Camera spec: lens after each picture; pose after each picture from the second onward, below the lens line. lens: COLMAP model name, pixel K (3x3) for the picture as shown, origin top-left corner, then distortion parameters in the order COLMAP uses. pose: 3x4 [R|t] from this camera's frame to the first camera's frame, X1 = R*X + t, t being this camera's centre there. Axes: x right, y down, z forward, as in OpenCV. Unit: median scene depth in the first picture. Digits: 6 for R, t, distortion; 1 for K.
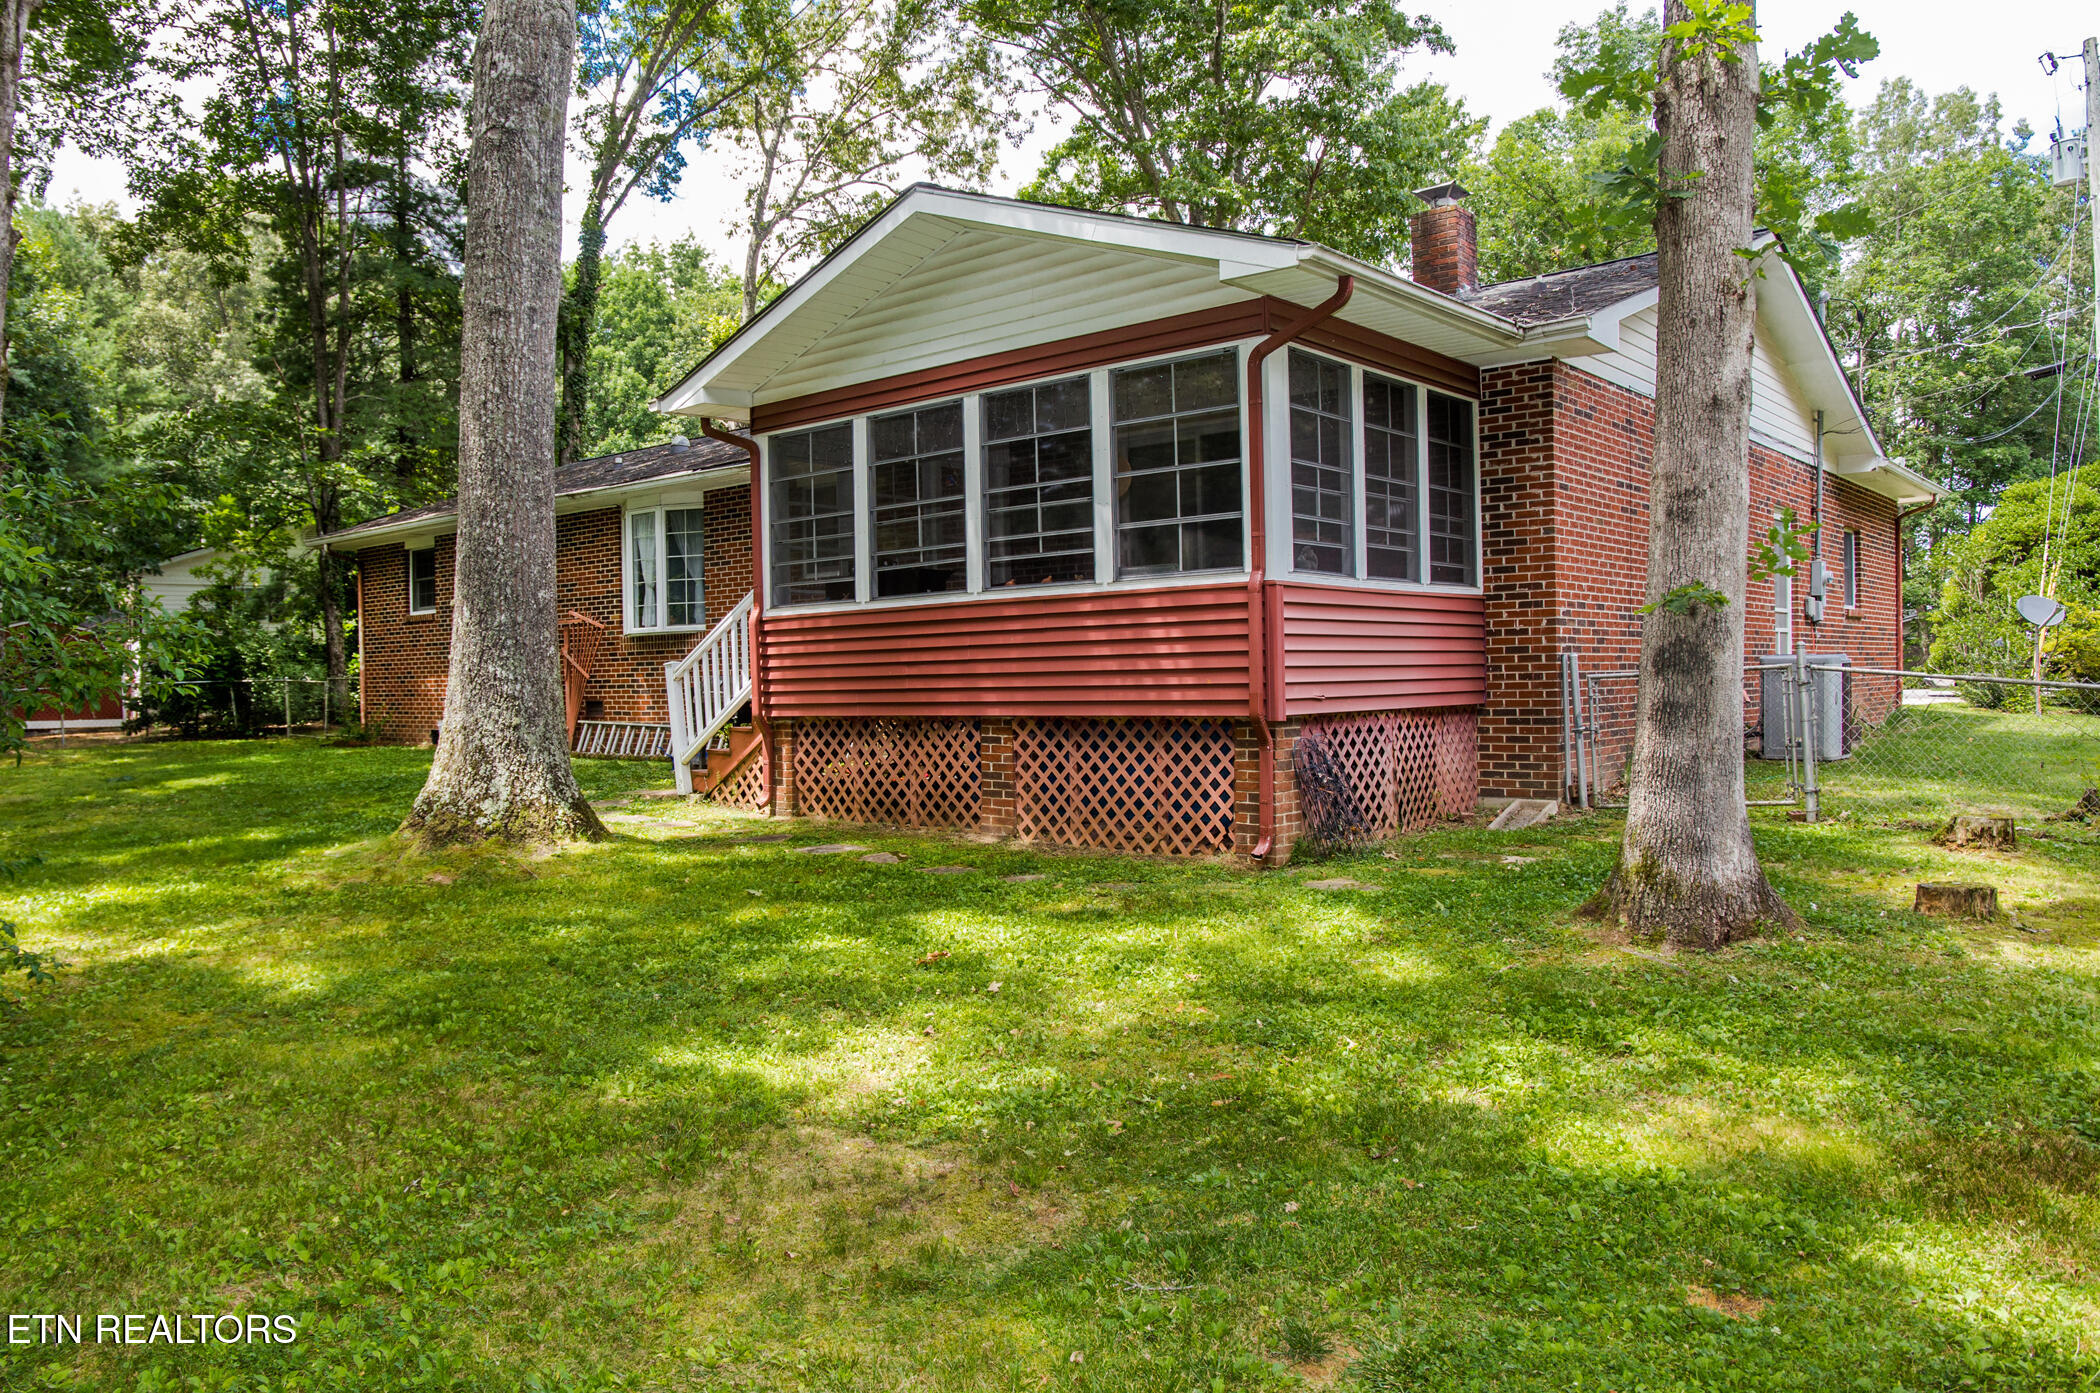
lens RADIAL K [[1462.1, 0, 1027.3], [0, 1462.1, 699.2], [0, 0, 1]] dist [-0.128194, 0.100246]
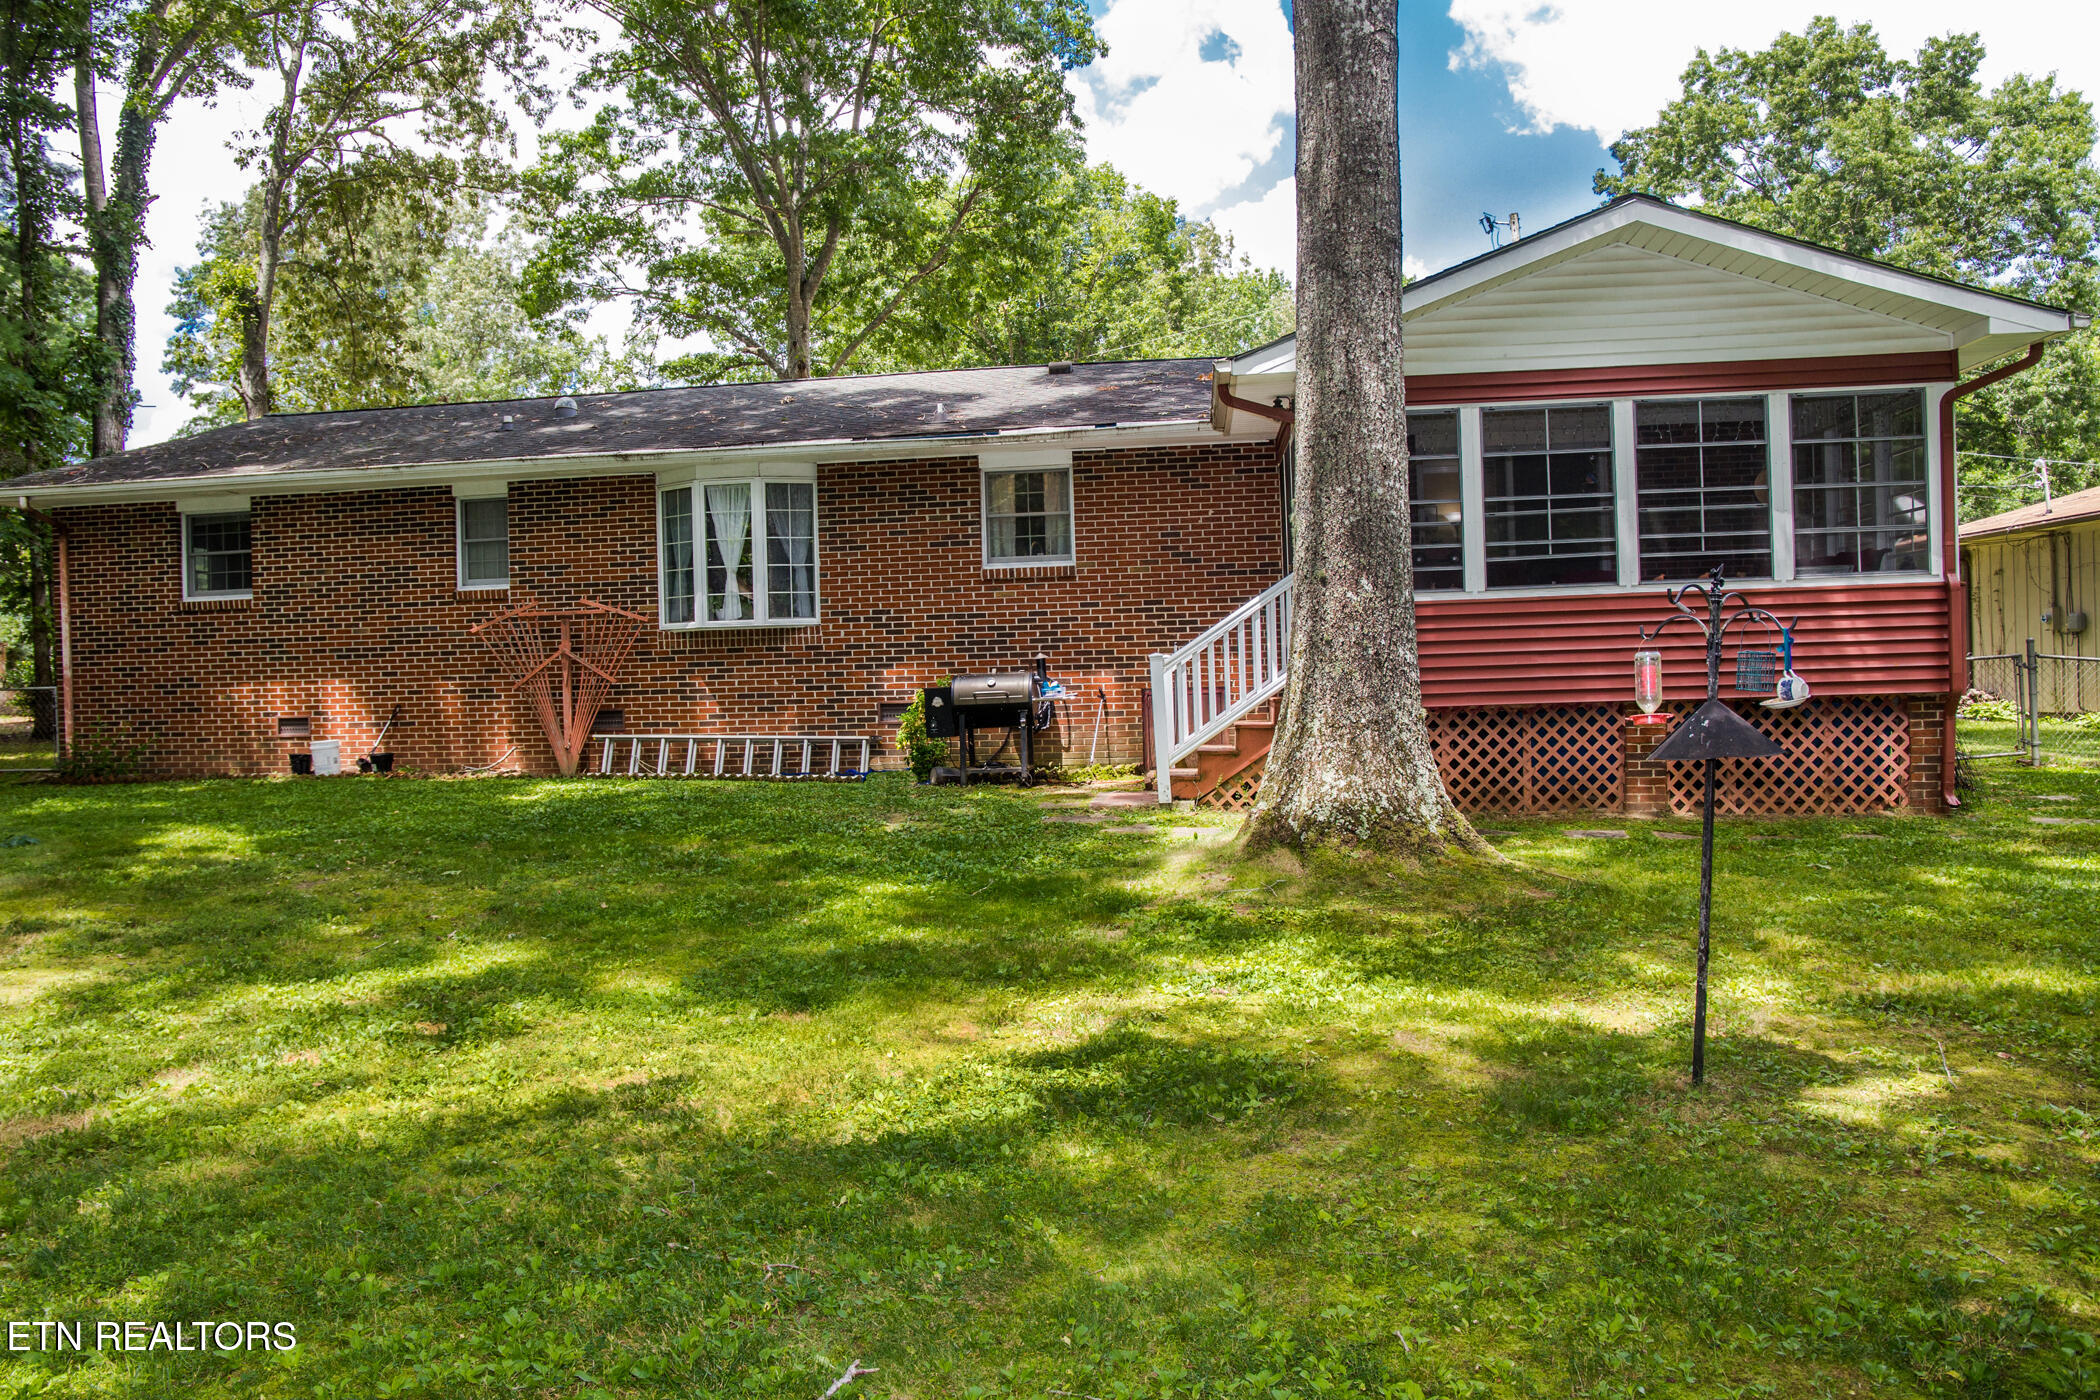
lens RADIAL K [[1393.9, 0, 1058.7], [0, 1393.9, 675.4], [0, 0, 1]] dist [-0.116957, 0.103243]
pose [[0.833342, -0.004284, 0.552741, -0.939369], [0.020705, 0.999510, -0.023470, 0.007576], [-0.552370, 0.031003, 0.833022, 0.401050]]
